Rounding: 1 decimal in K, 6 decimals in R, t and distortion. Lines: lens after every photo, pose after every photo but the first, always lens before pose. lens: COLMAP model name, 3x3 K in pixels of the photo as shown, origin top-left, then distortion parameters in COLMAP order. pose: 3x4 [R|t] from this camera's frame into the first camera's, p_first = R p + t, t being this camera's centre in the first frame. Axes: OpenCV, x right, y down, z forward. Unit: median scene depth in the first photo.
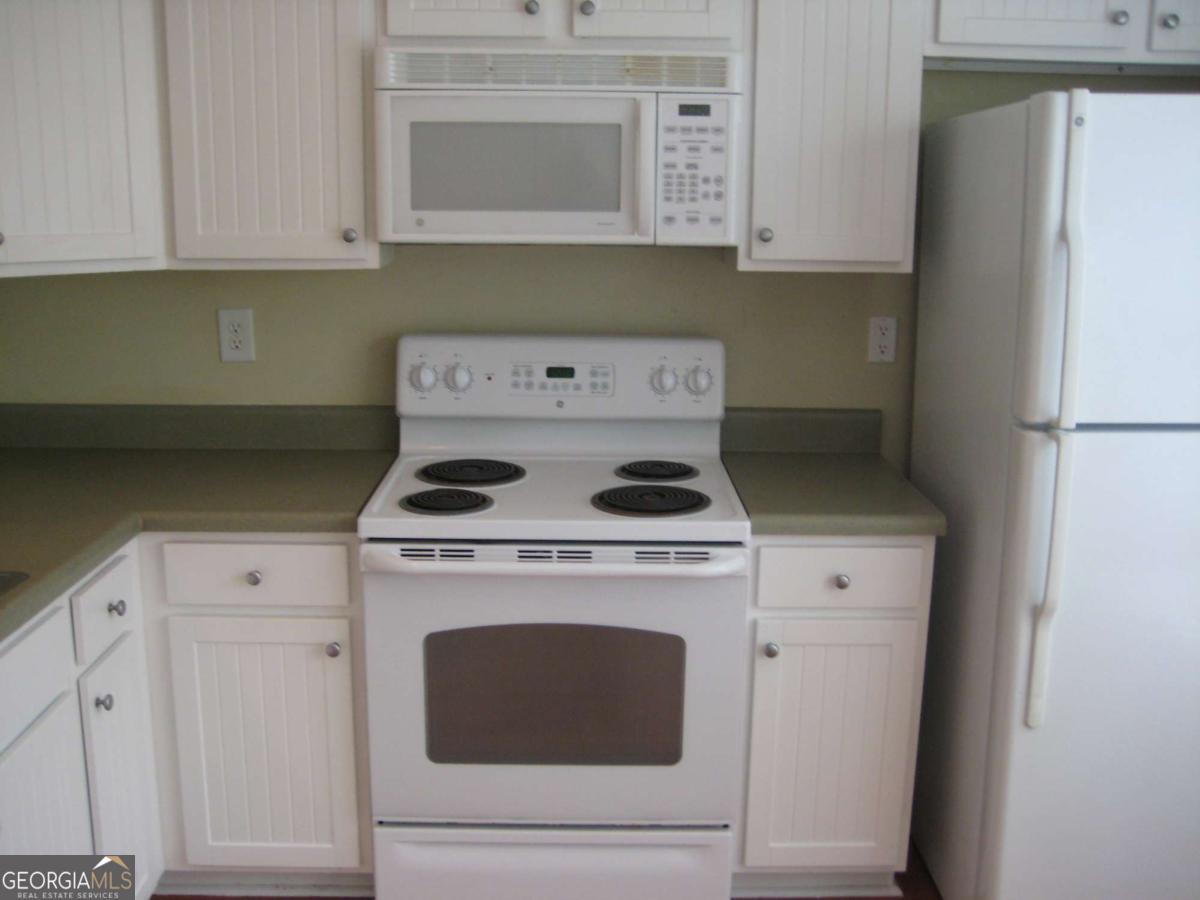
lens RADIAL K [[1281.7, 0, 600.9], [0, 1281.7, 447.4], [0, 0, 1]] dist [-0.085258, 0.000000]
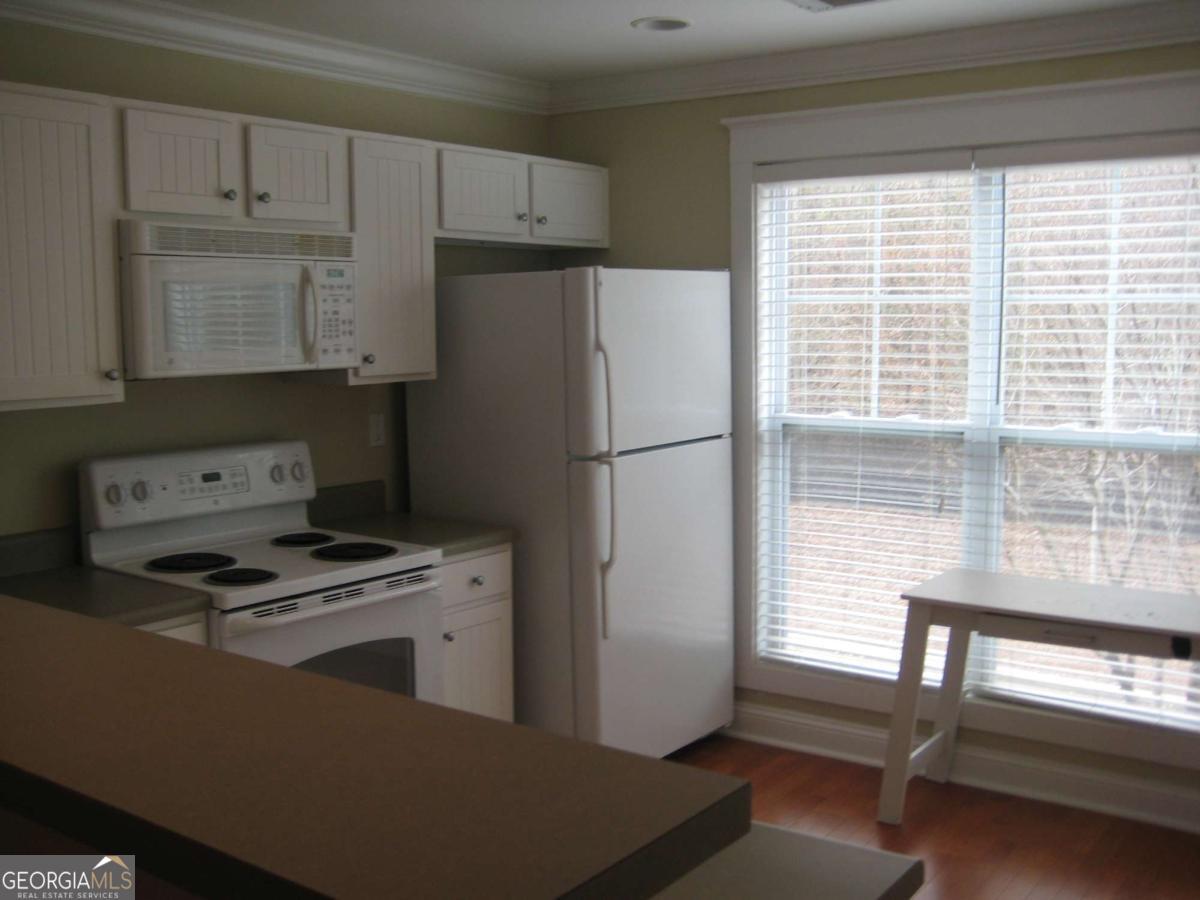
lens RADIAL K [[1281.7, 0, 599.5], [0, 1281.7, 450.9], [0, 0, 1]] dist [-0.085258, 0.000000]
pose [[0.606031, -0.099617, 0.789179, -0.871937], [0.173733, 0.984751, -0.009110, -0.007537], [-0.776237, 0.142627, 0.614096, -0.064523]]
